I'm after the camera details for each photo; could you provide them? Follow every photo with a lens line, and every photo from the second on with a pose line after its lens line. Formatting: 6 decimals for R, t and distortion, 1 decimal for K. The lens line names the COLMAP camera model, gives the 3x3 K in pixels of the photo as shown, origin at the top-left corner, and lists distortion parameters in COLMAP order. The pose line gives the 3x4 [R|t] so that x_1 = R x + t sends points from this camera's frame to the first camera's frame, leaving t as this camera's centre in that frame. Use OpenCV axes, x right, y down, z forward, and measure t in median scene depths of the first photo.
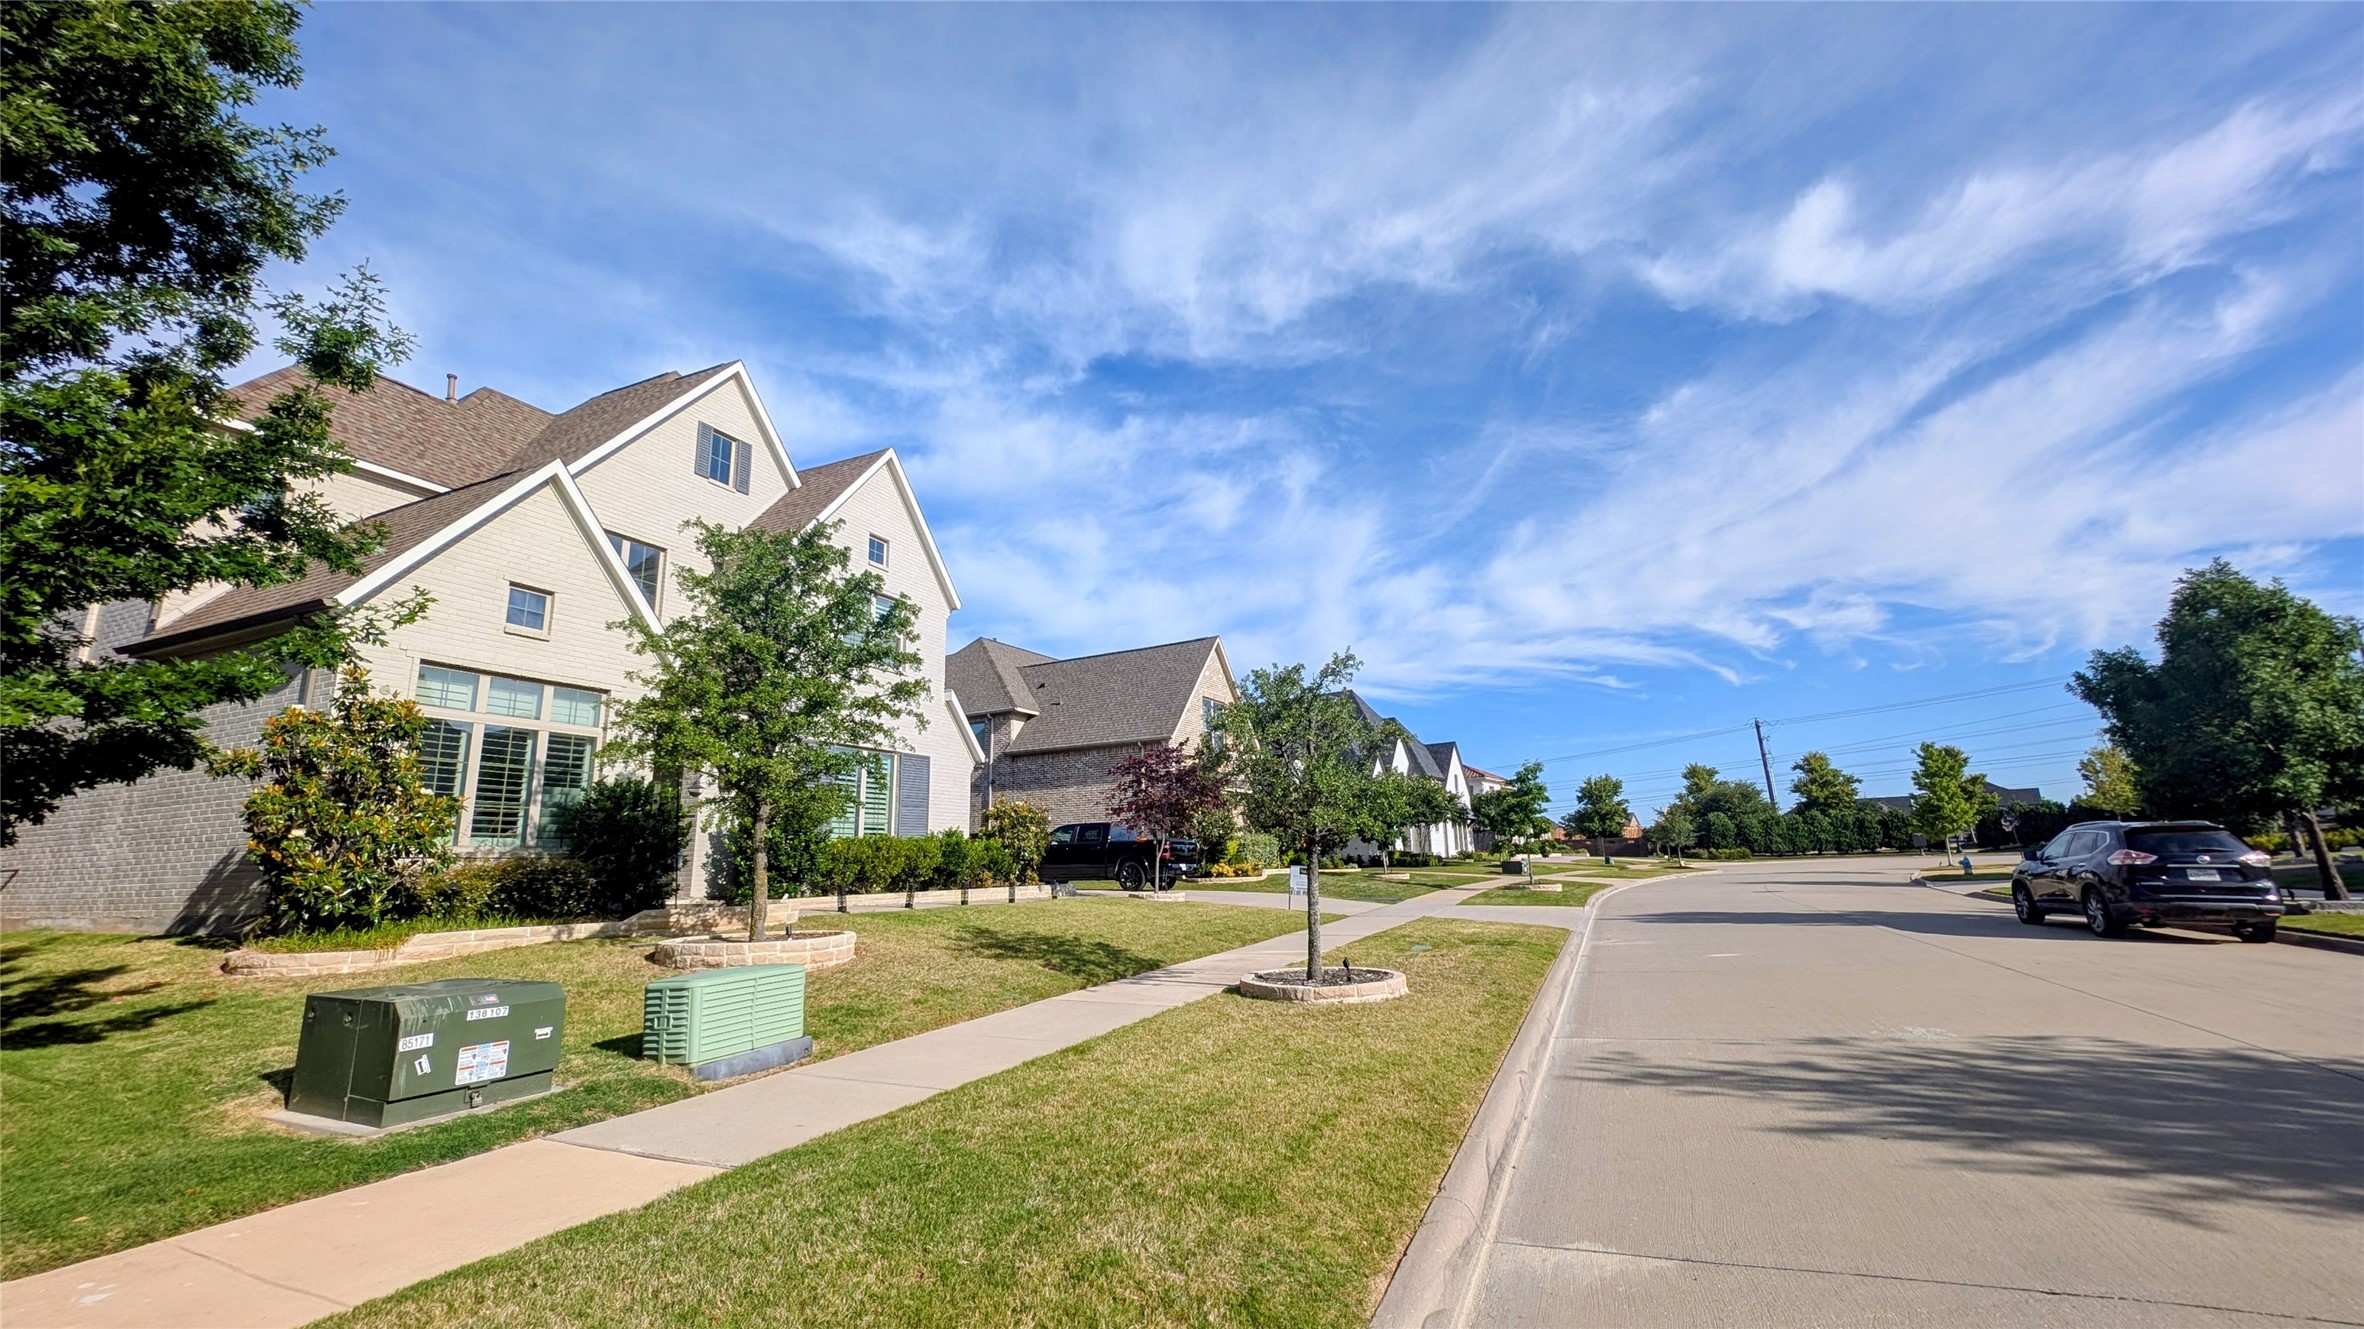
lens RADIAL K [[902.6, 0, 1182.0], [0, 902.6, 664.5], [0, 0, 1]] dist [0.000175, -0.000019]
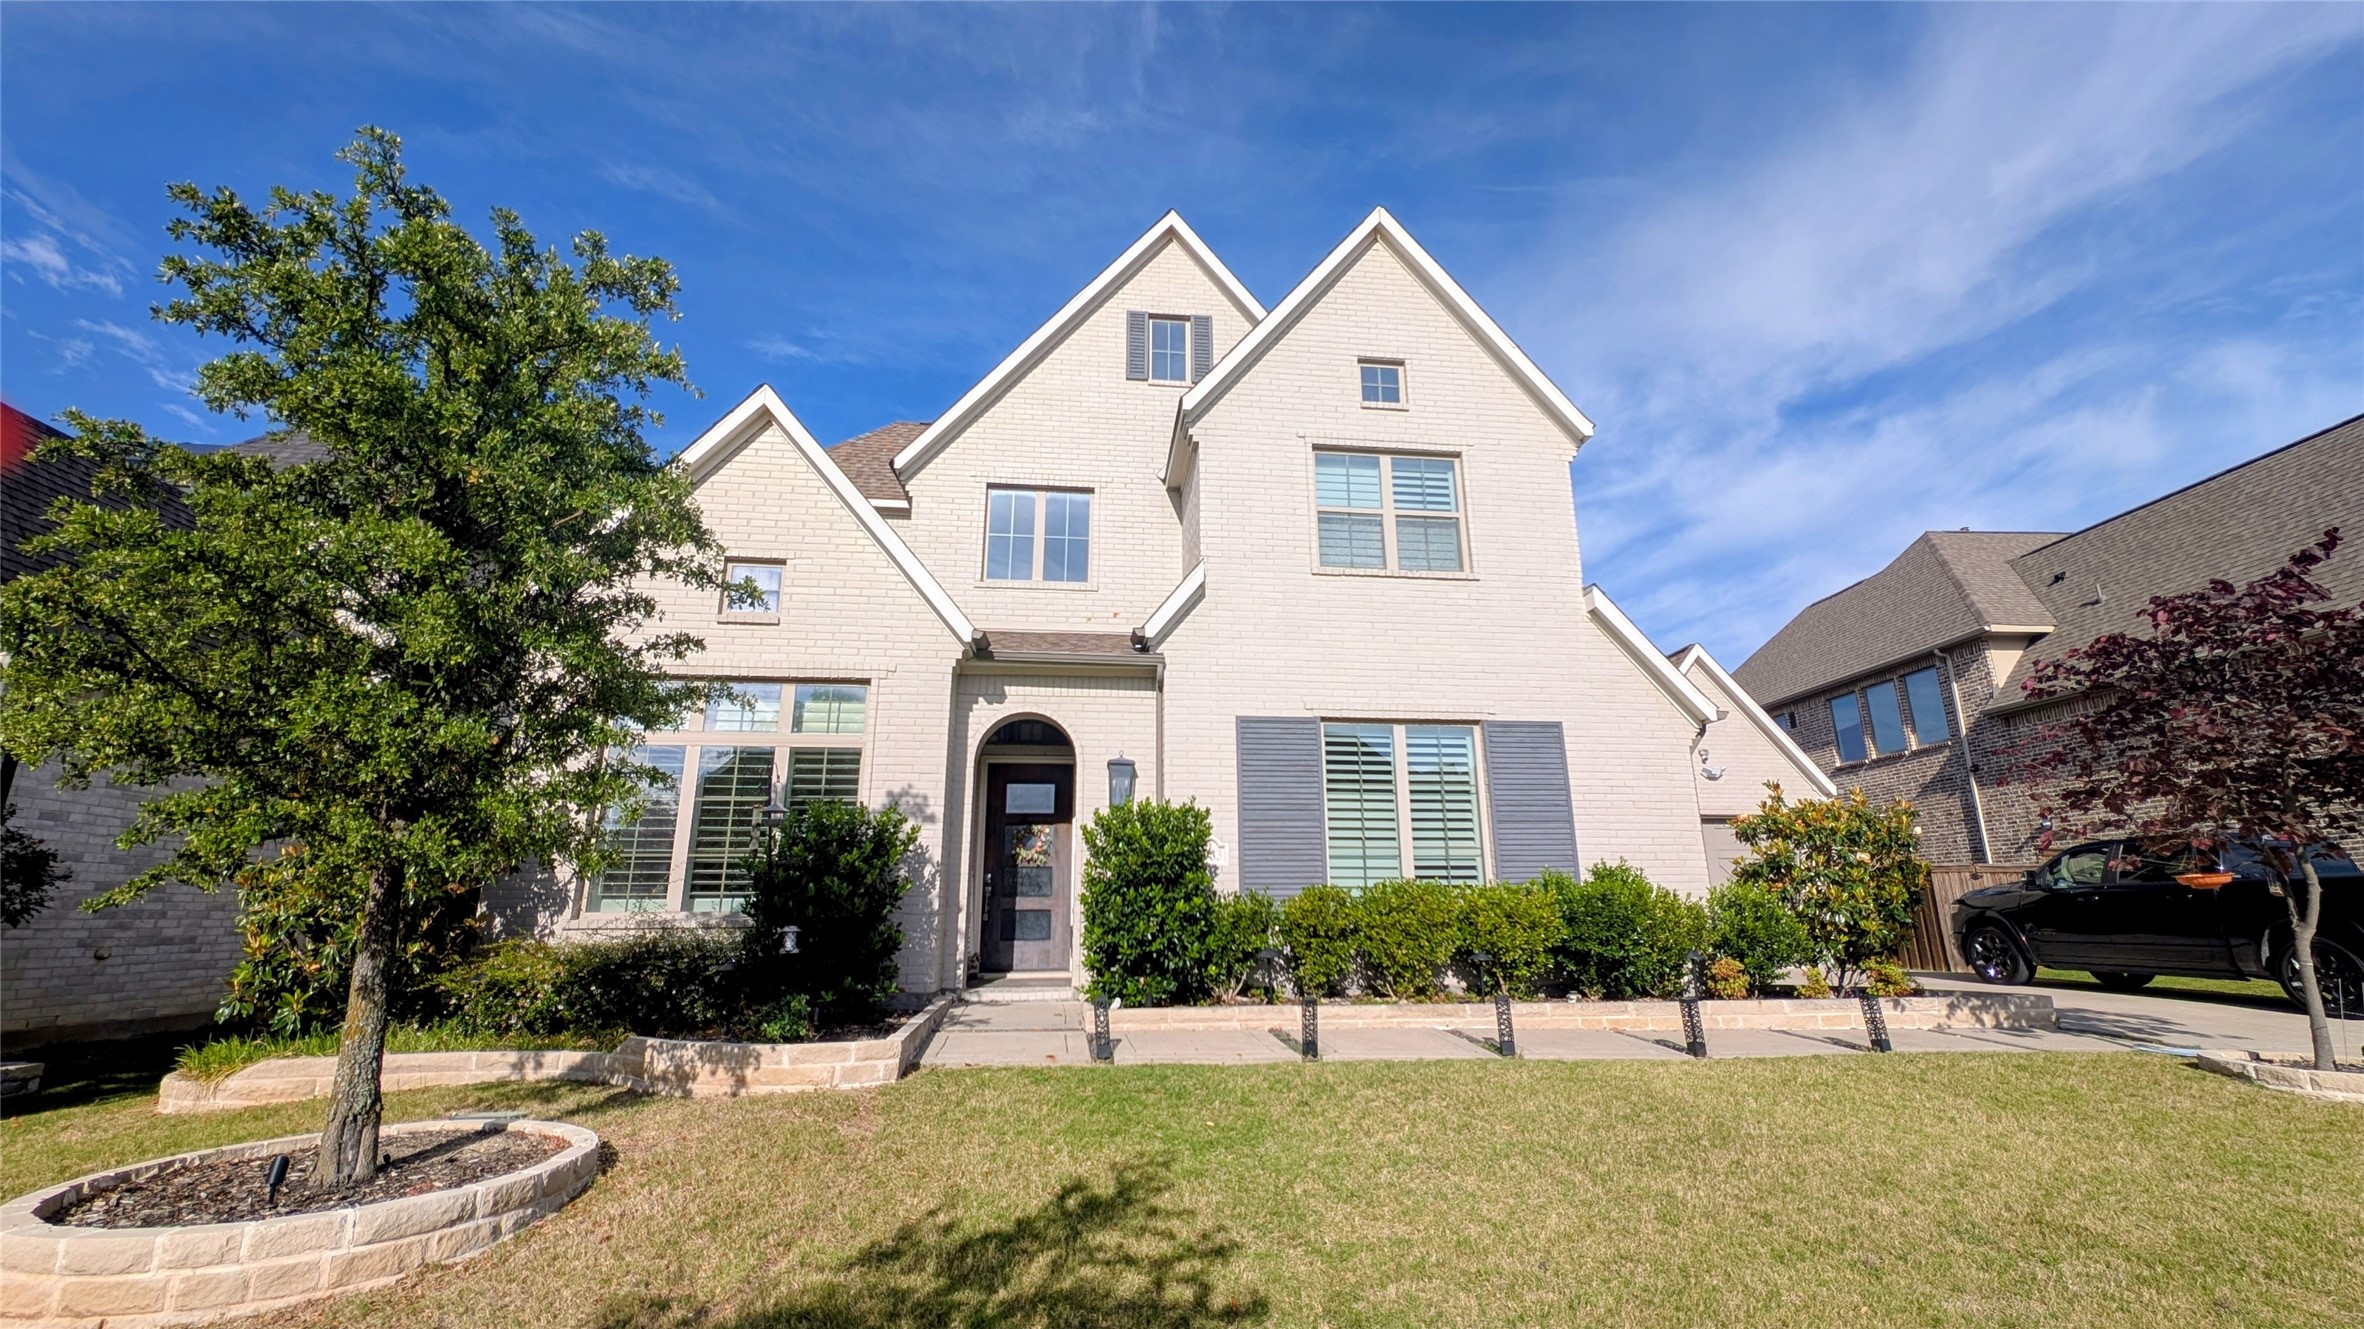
lens RADIAL K [[955.0, 0, 1182.0], [0, 955.0, 664.5], [0, 0, 1]] dist [0.002857, 0.000204]
pose [[0.523043, -0.193457, -0.830060, 0.068503], [0.176837, 0.977339, -0.116352, 0.101798], [0.833759, -0.085928, 0.545401, 0.565047]]
